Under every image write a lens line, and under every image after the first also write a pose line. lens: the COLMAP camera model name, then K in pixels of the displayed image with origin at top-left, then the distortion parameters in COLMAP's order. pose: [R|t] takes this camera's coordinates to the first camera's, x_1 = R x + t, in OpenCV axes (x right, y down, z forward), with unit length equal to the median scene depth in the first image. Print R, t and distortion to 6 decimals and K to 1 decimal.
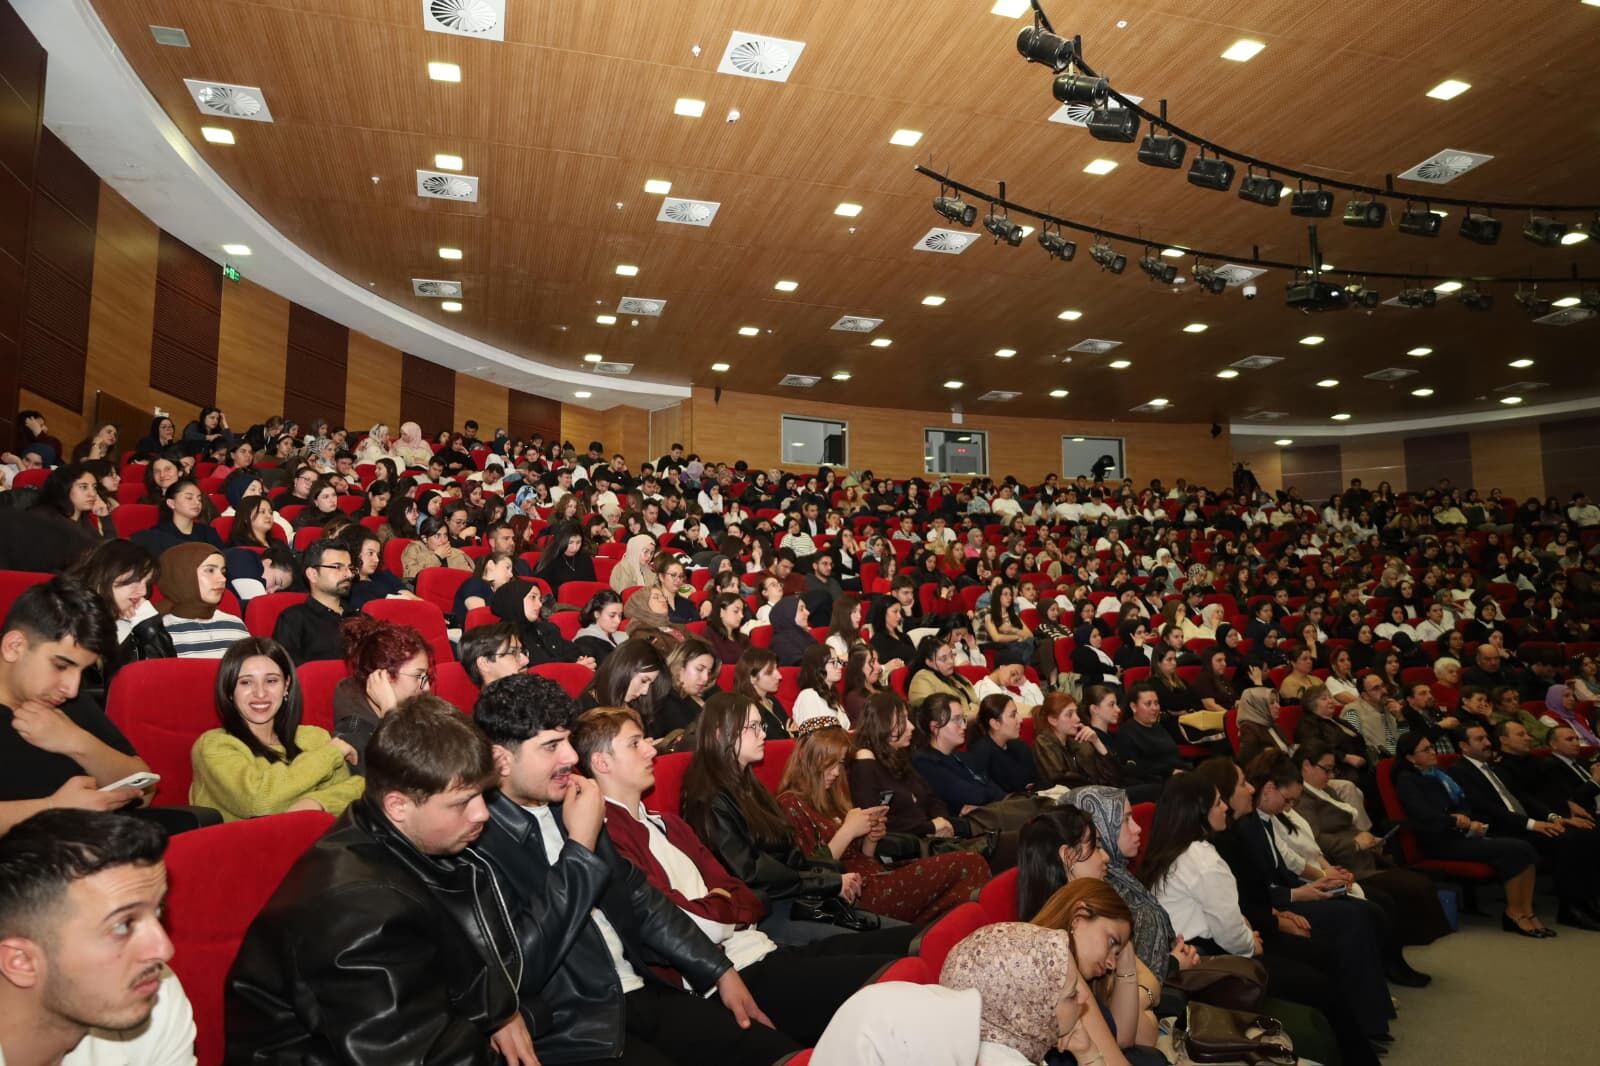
lens RADIAL K [[1134.4, 0, 778.3], [0, 1134.4, 537.6], [0, 0, 1]] dist [-0.018059, 0.011619]
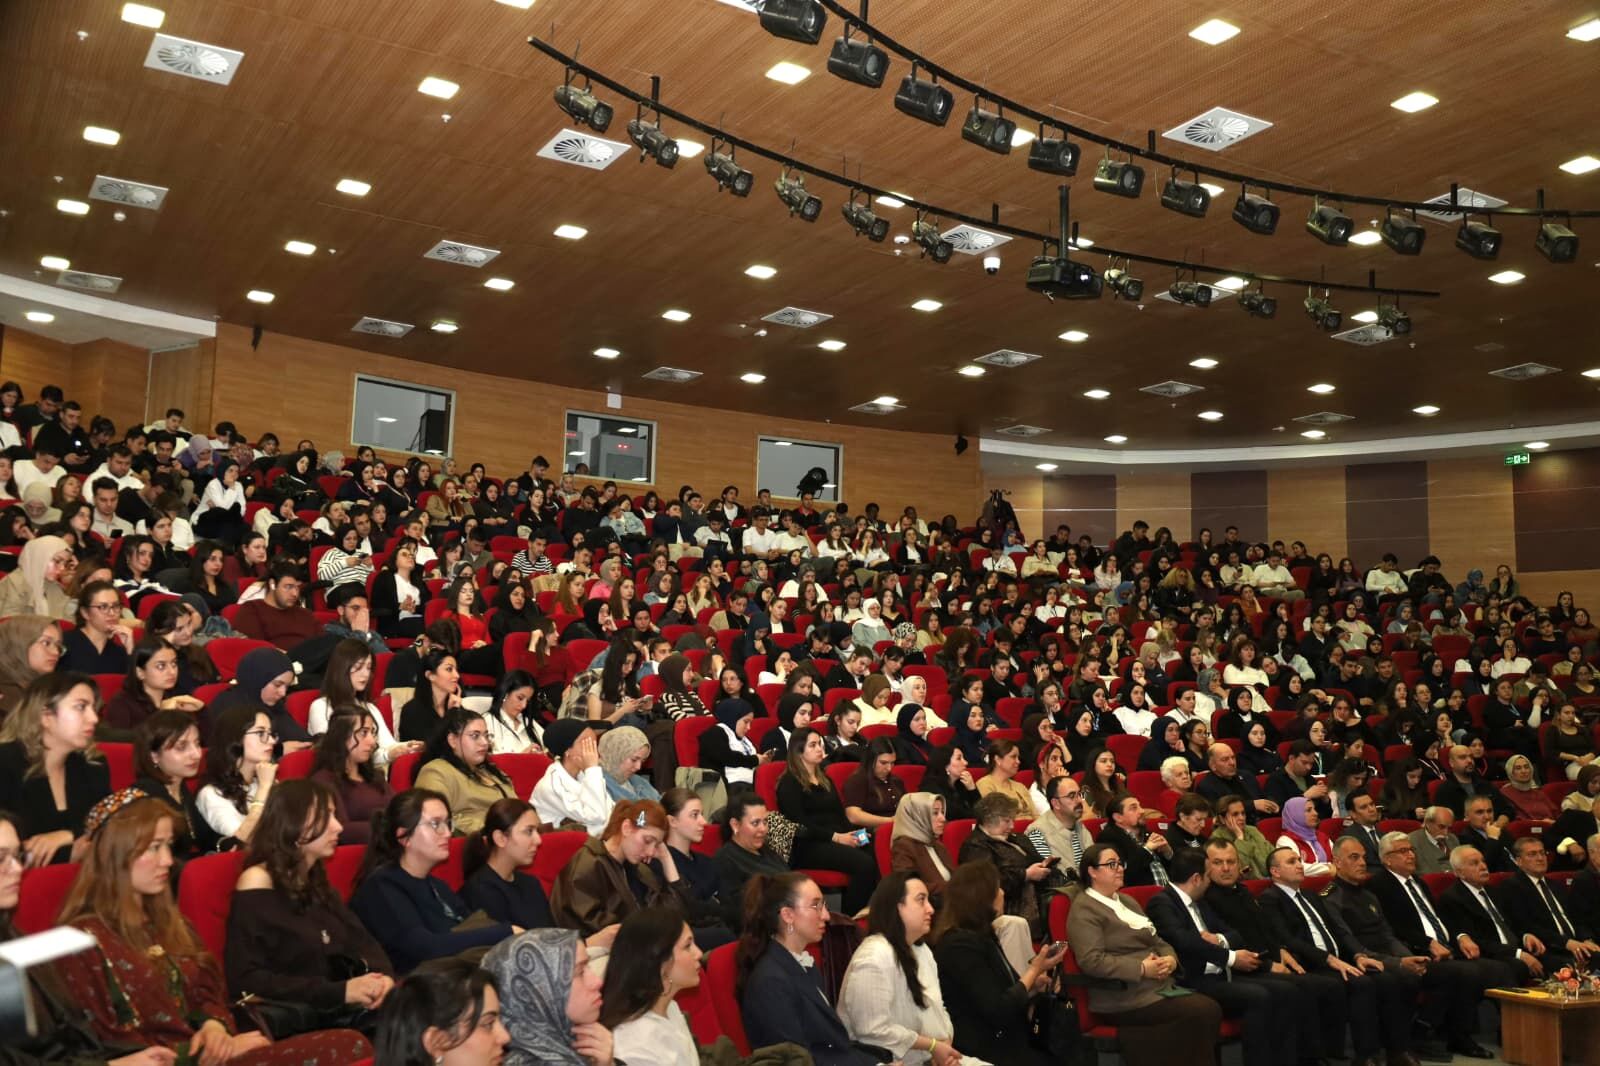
lens RADIAL K [[1607.4, 0, 794.3], [0, 1607.4, 543.6], [0, 0, 1]] dist [-0.000384, 0.010938]
pose [[0.968453, 0.060251, 0.241802, 0.050762], [-0.057008, 0.998165, -0.020392, -0.003064], [-0.242587, 0.005964, 0.970111, -0.005791]]
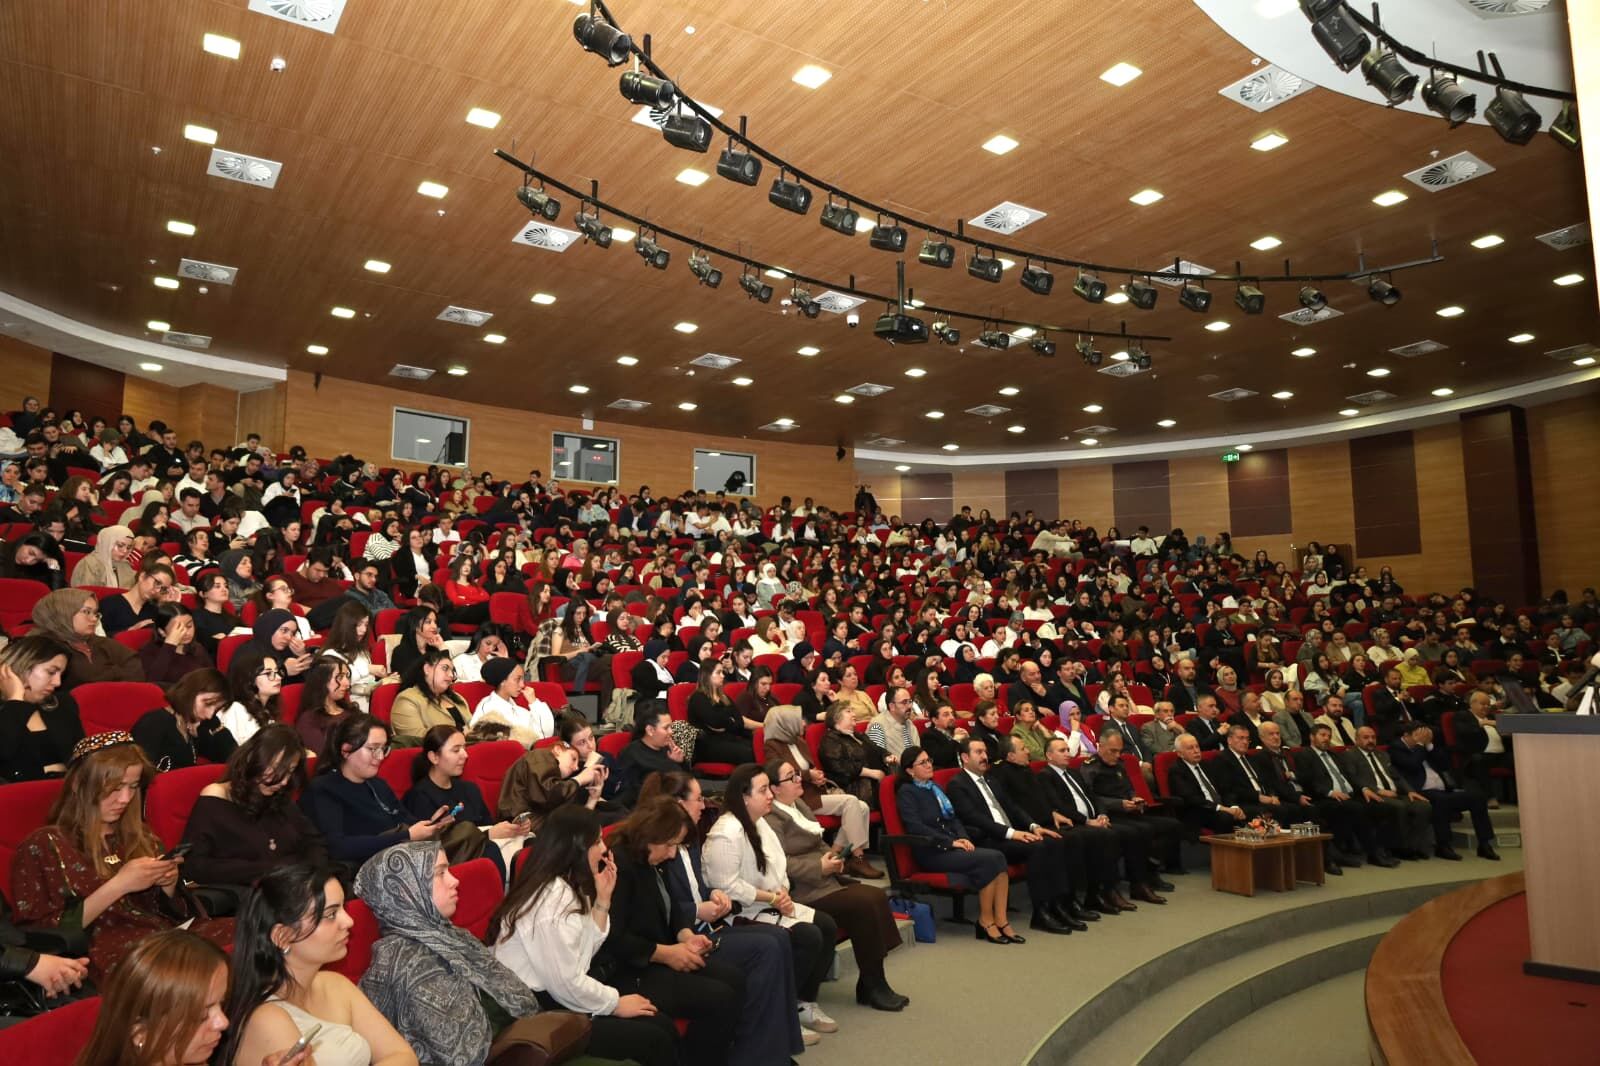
lens RADIAL K [[1133.3, 0, 796.8], [0, 1133.3, 535.4], [0, 0, 1]] dist [-0.002399, 0.002821]
pose [[0.955978, 0.040582, 0.290619, 0.087341], [-0.037632, 0.999168, -0.015736, -0.001491], [-0.291015, 0.004107, 0.956710, 0.021595]]
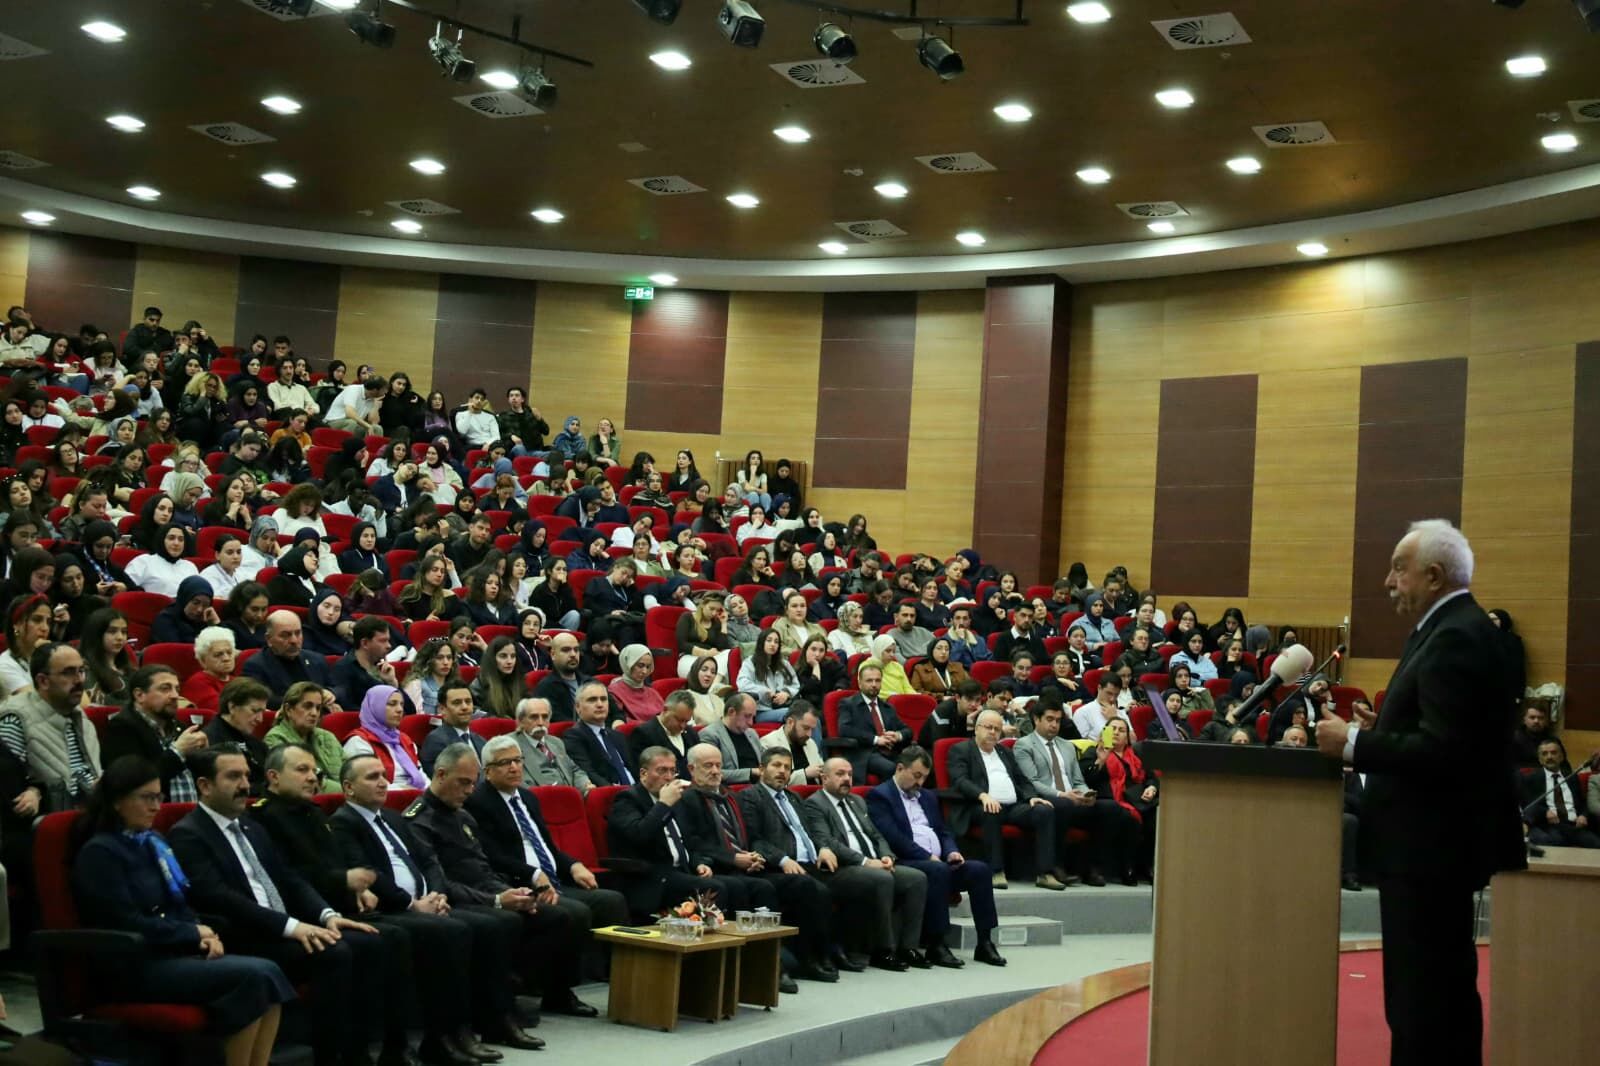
lens RADIAL K [[2028.4, 0, 869.2], [0, 2028.4, 534.9], [0, 0, 1]] dist [-0.010985, 0.005545]
pose [[0.682034, 0.102003, 0.724172, 0.067410], [-0.149105, 0.988821, 0.001149, 0.009613], [-0.715959, -0.108762, 0.689619, 0.070225]]
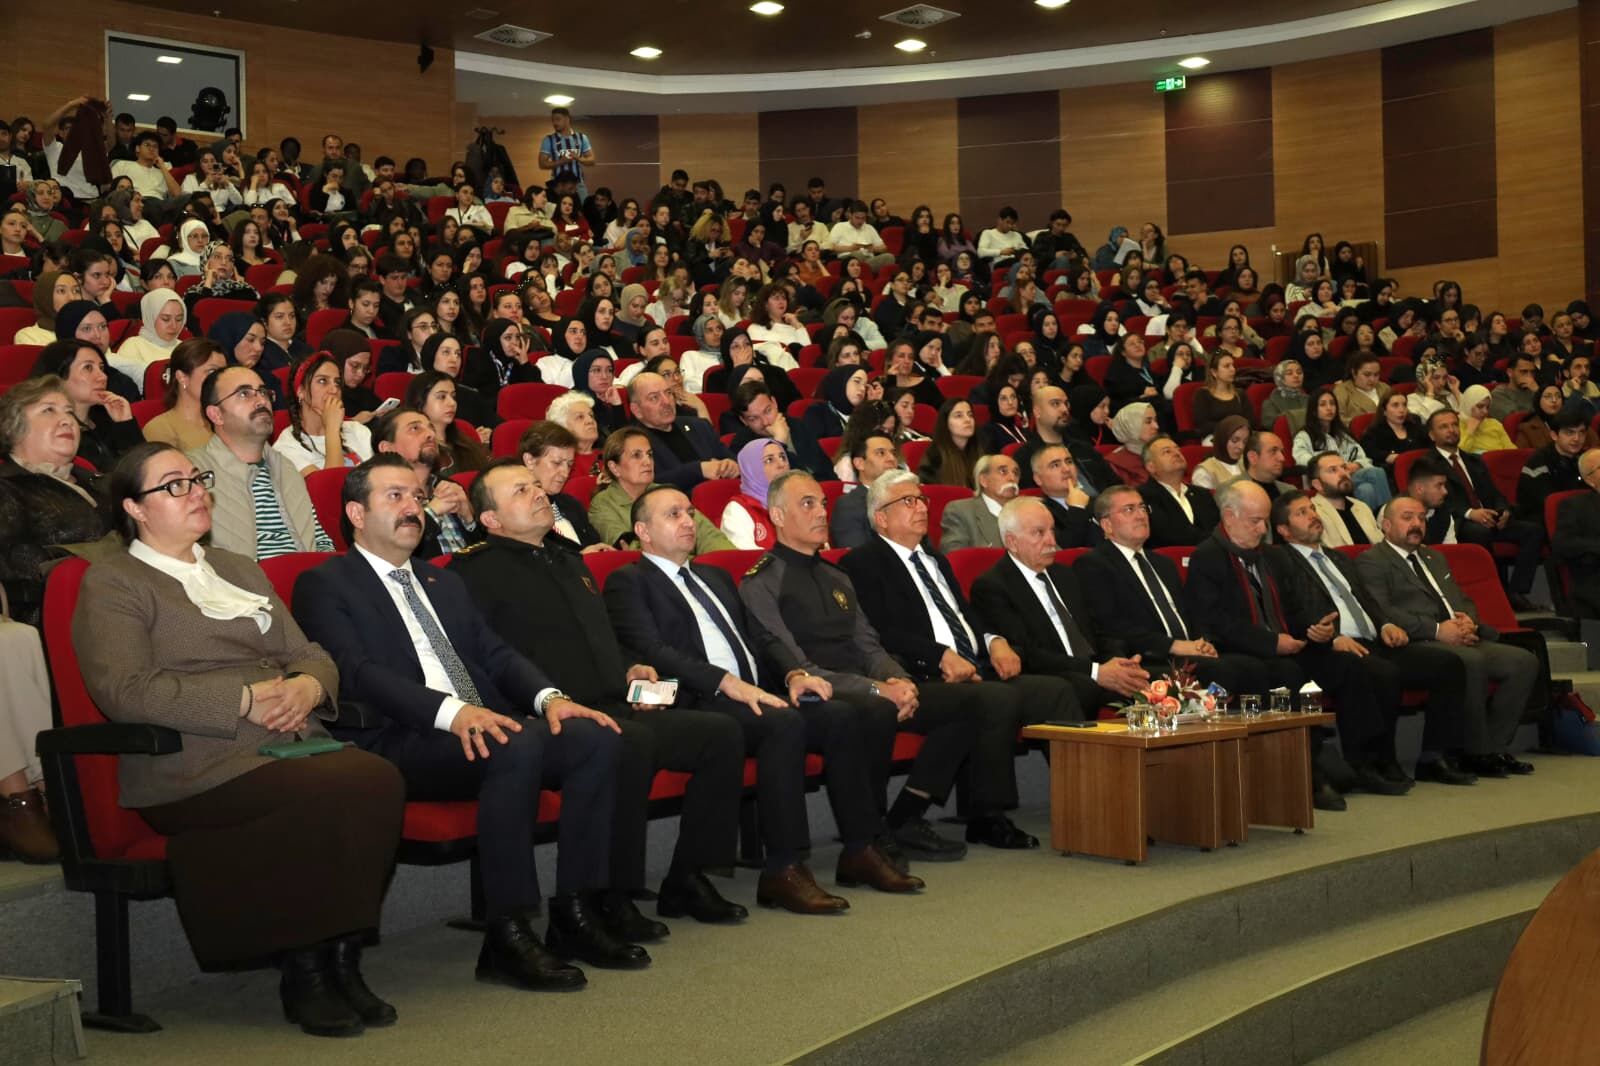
lens RADIAL K [[1885.1, 0, 809.0], [0, 1885.1, 527.9], [0, 0, 1]] dist [0.003364, -0.001075]
pose [[0.893767, -0.002919, 0.448522, 0.286113], [-0.037500, 0.995991, 0.081209, 0.081339], [-0.446961, -0.089401, 0.890075, 0.238310]]
